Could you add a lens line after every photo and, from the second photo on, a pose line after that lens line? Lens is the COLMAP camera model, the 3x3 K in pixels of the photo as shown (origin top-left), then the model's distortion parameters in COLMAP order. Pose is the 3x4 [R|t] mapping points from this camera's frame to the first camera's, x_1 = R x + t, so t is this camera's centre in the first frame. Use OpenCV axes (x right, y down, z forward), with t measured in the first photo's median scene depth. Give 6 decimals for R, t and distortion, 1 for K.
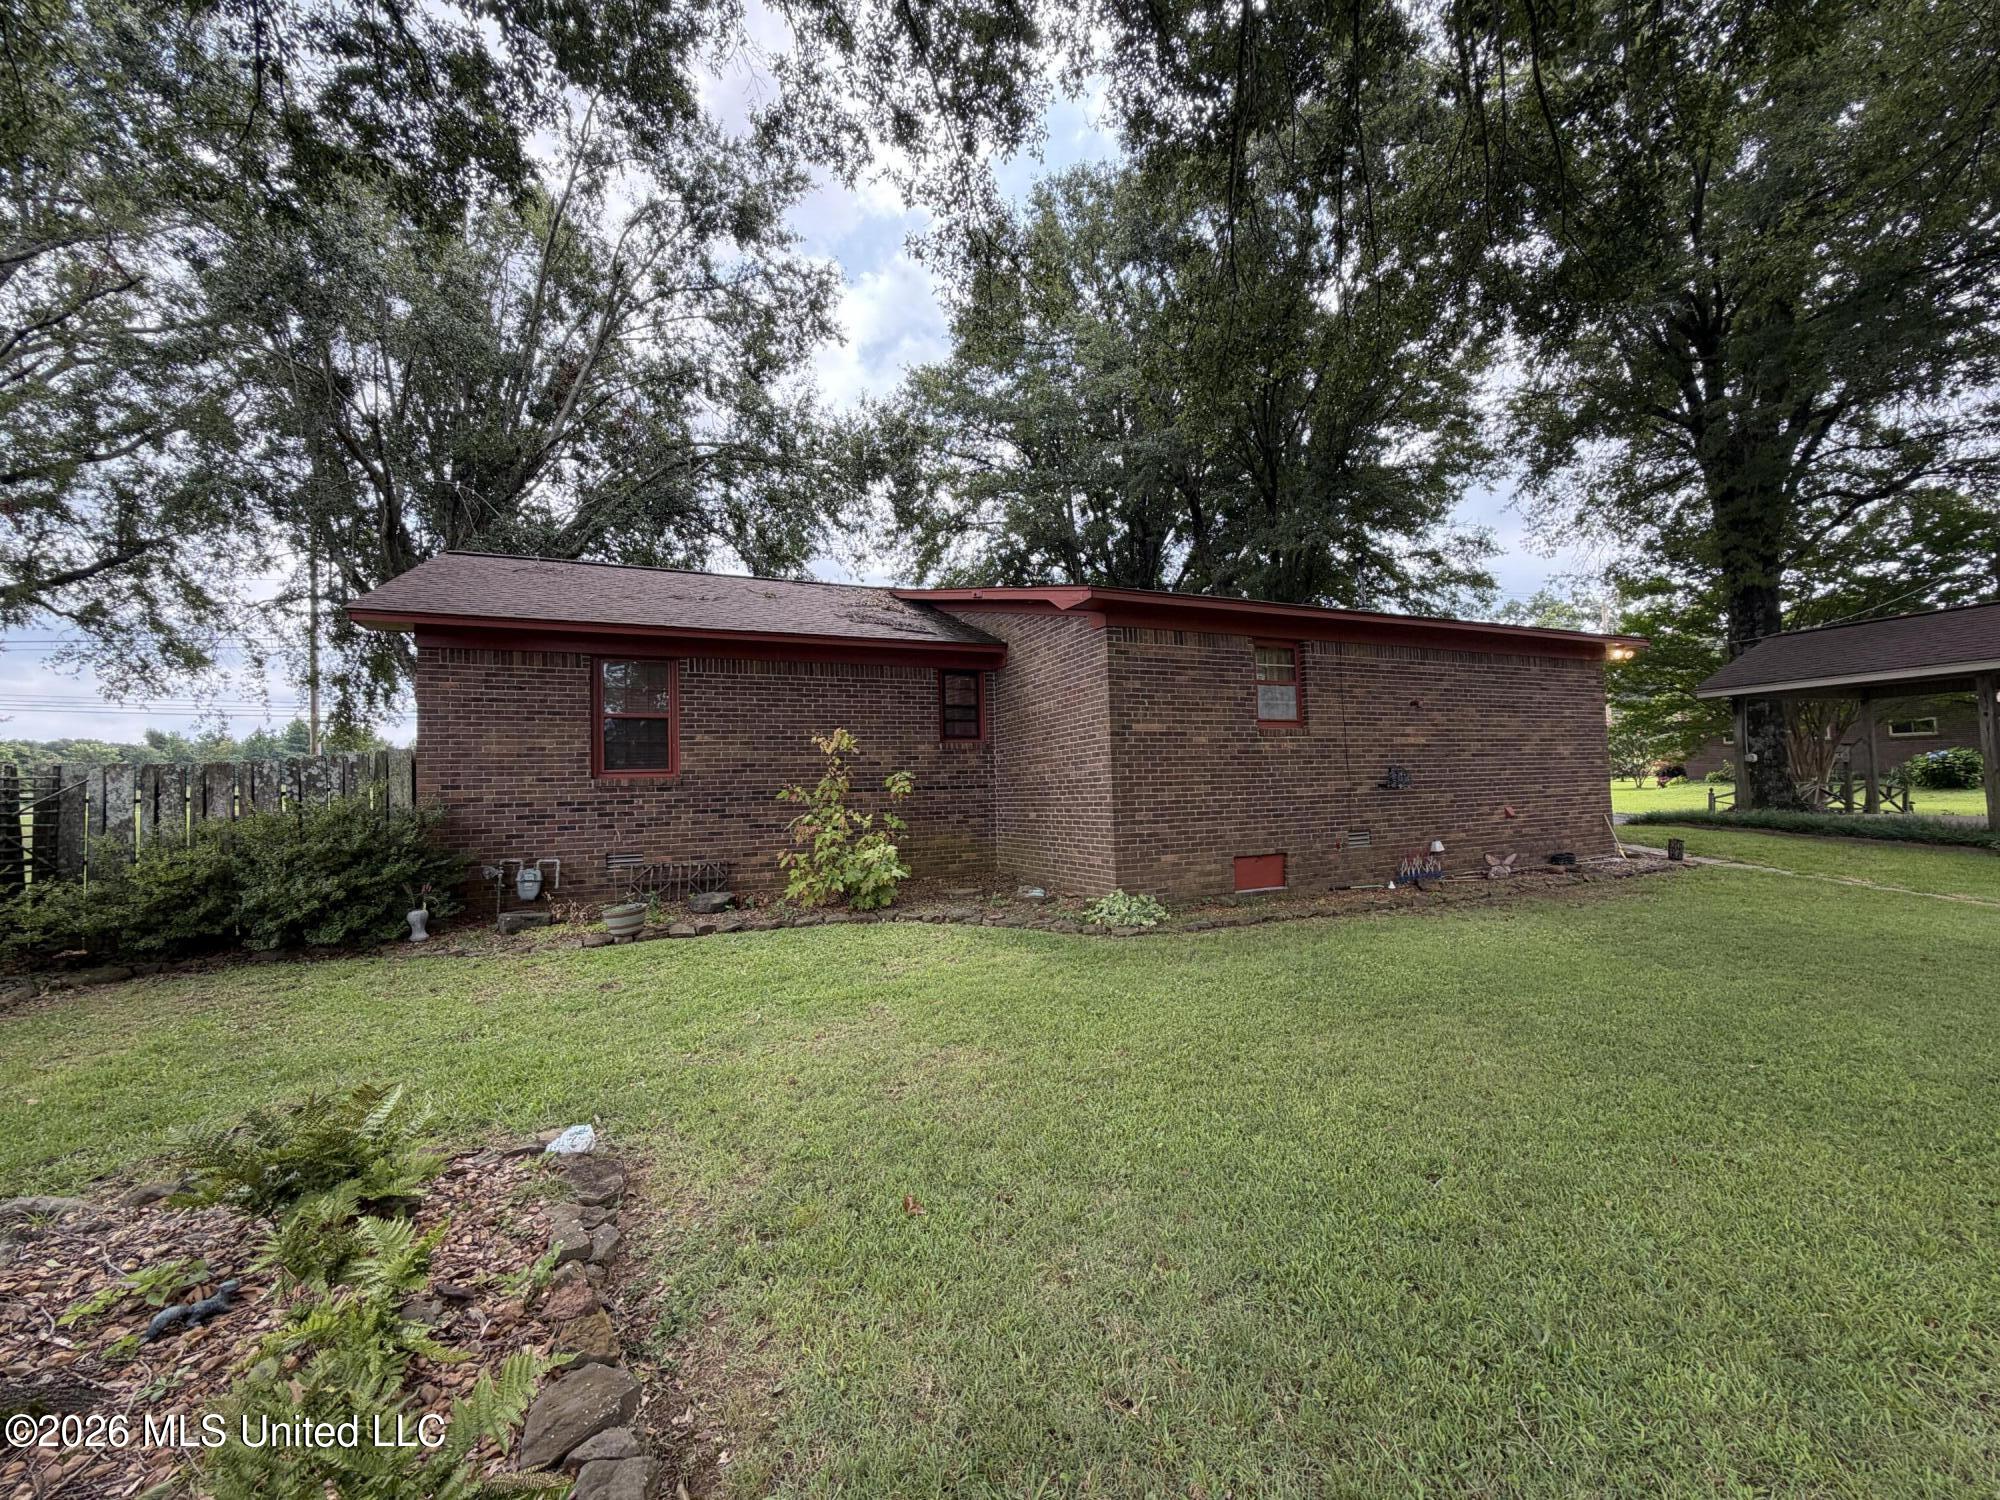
lens RADIAL K [[800.5, 0, 1003.3], [0, 800.5, 744.6], [0, 0, 1]] dist [0.002794, -0.001461]
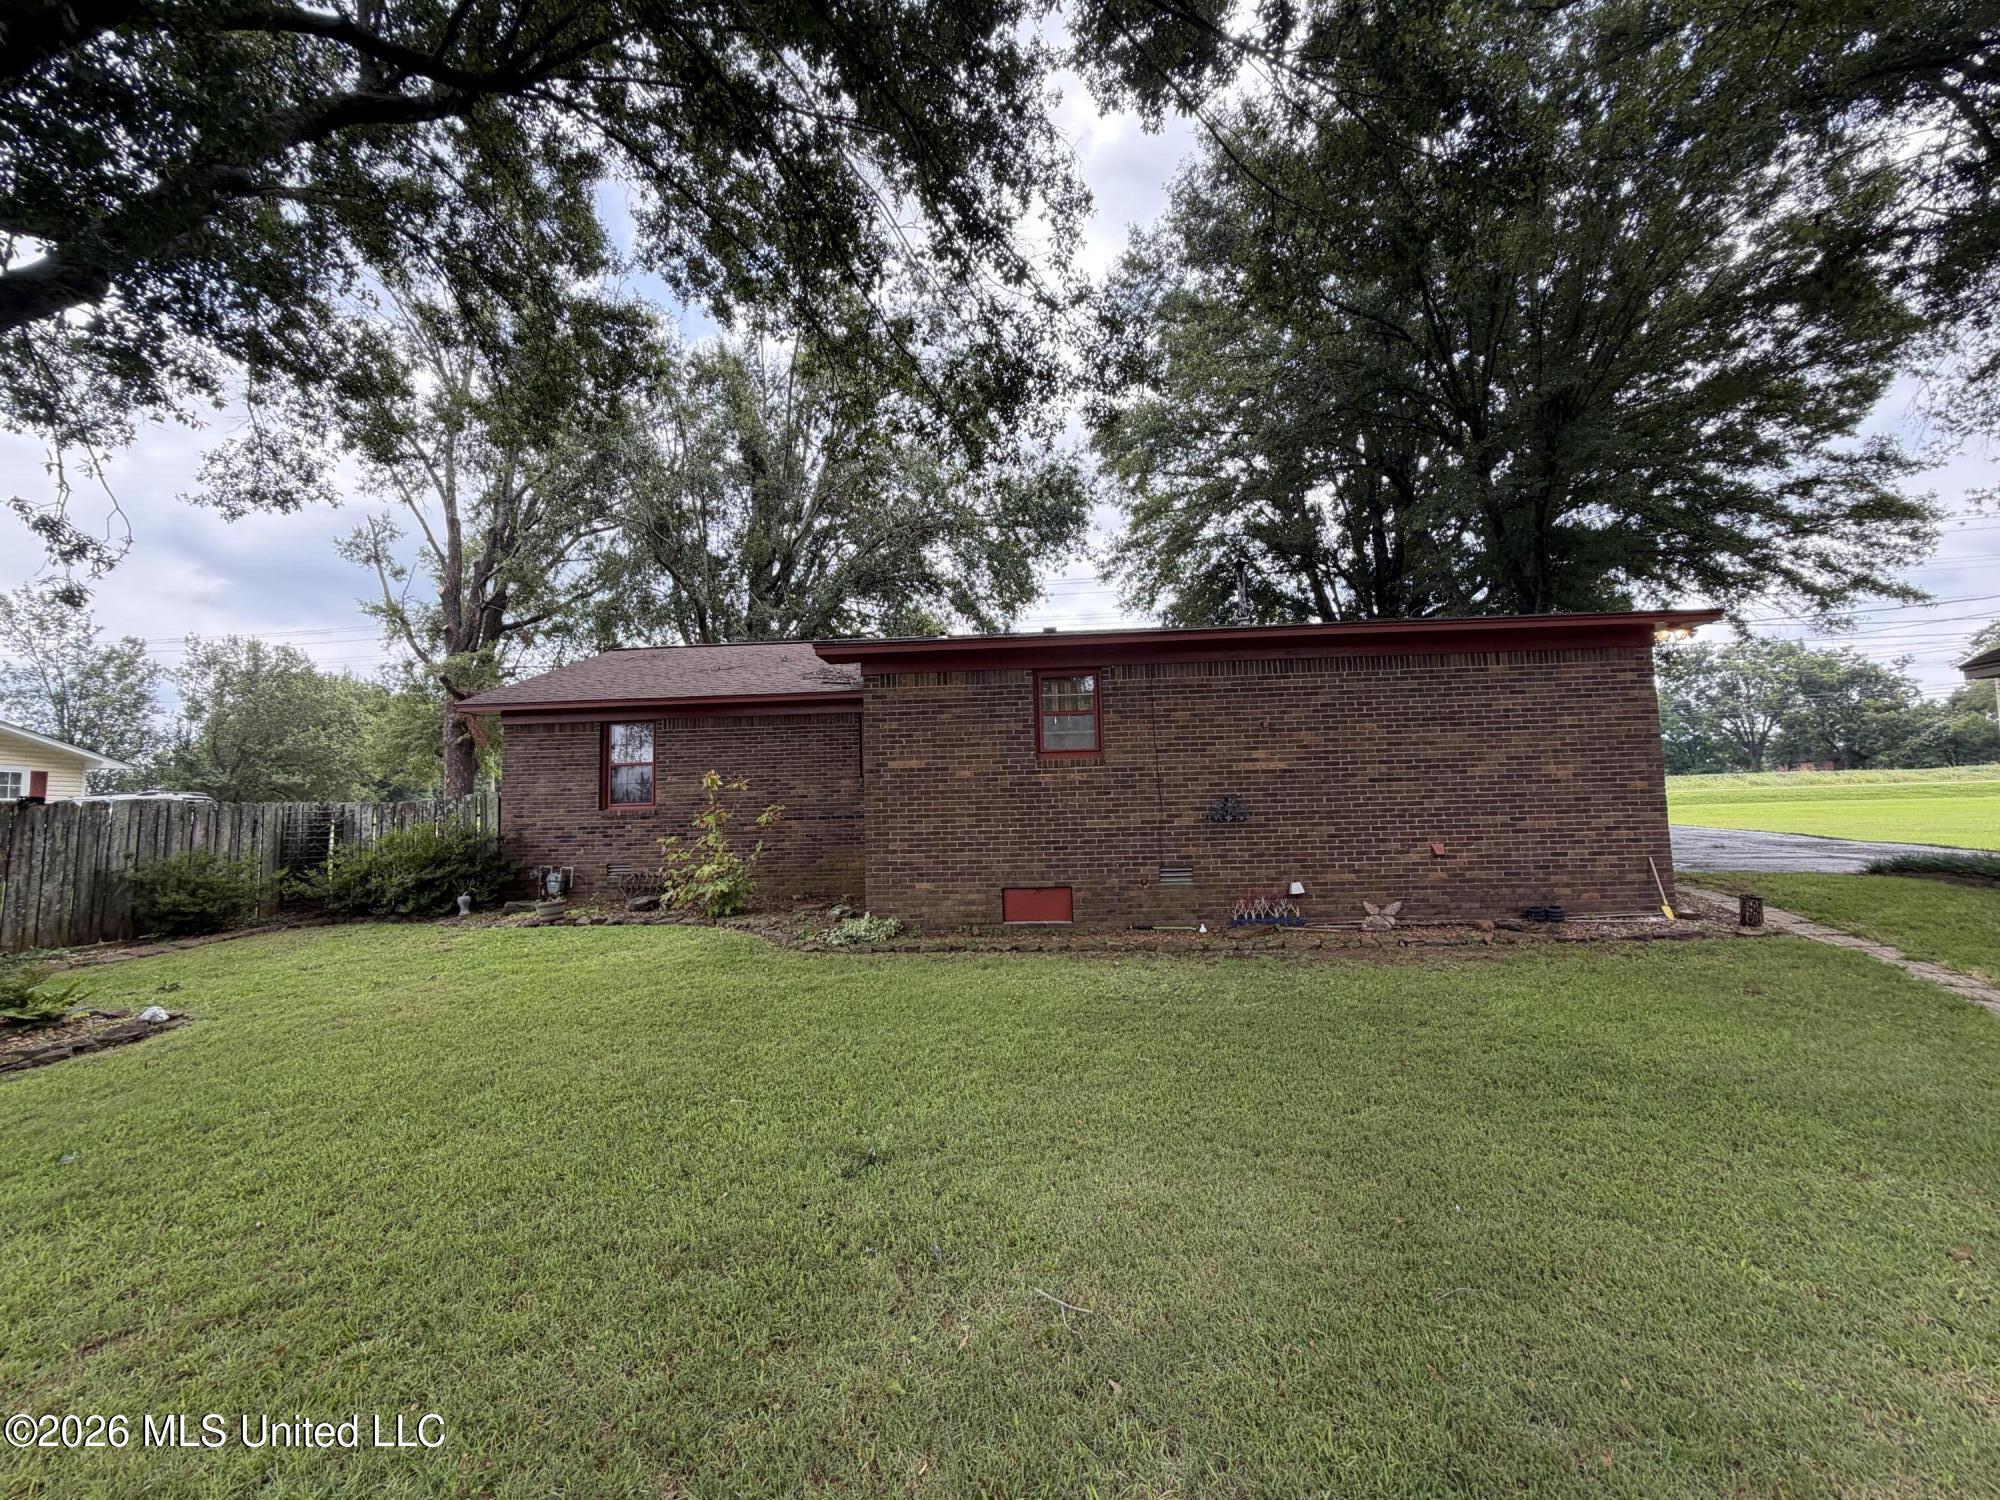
lens RADIAL K [[800.5, 0, 1000.3], [0, 800.5, 748.4], [0, 0, 1]] dist [0.002794, -0.001461]
pose [[0.877871, -0.036034, -0.477540, 0.740624], [0.026577, 0.999294, -0.026547, -0.009462], [0.478159, 0.010614, 0.878209, 0.095542]]
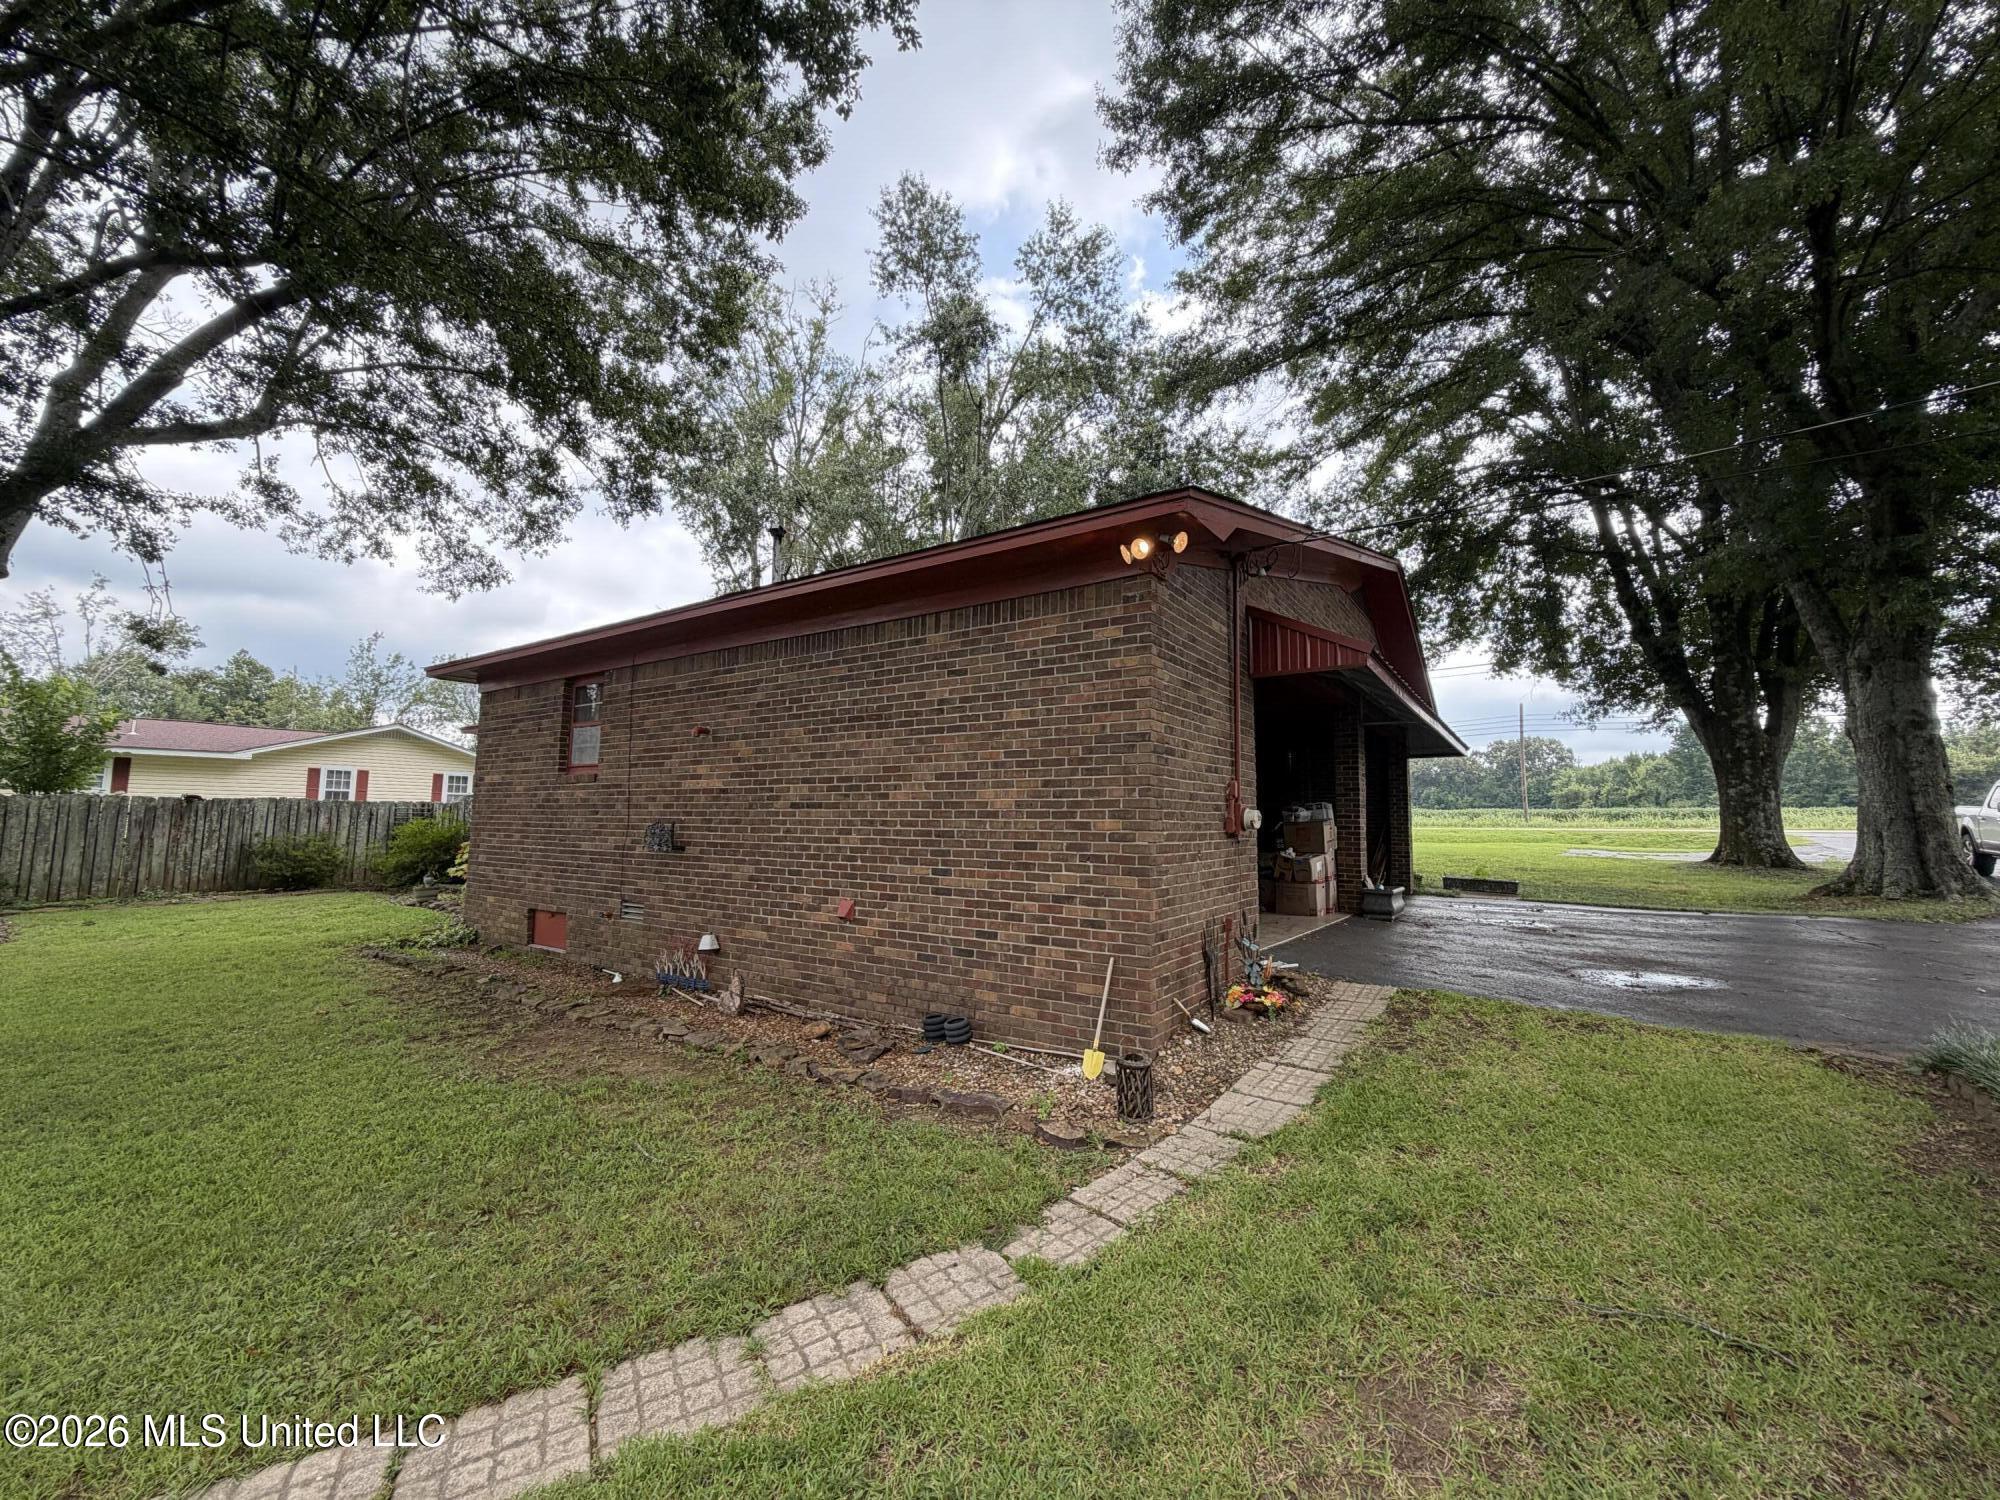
lens RADIAL K [[800.5, 0, 1000.5], [0, 800.5, 747.9], [0, 0, 1]] dist [0.002794, -0.001461]
pose [[0.506126, -0.049098, -0.861061, 1.363584], [0.017072, 0.998753, -0.046915, 0.000579], [0.862290, 0.009045, 0.506333, 0.948645]]
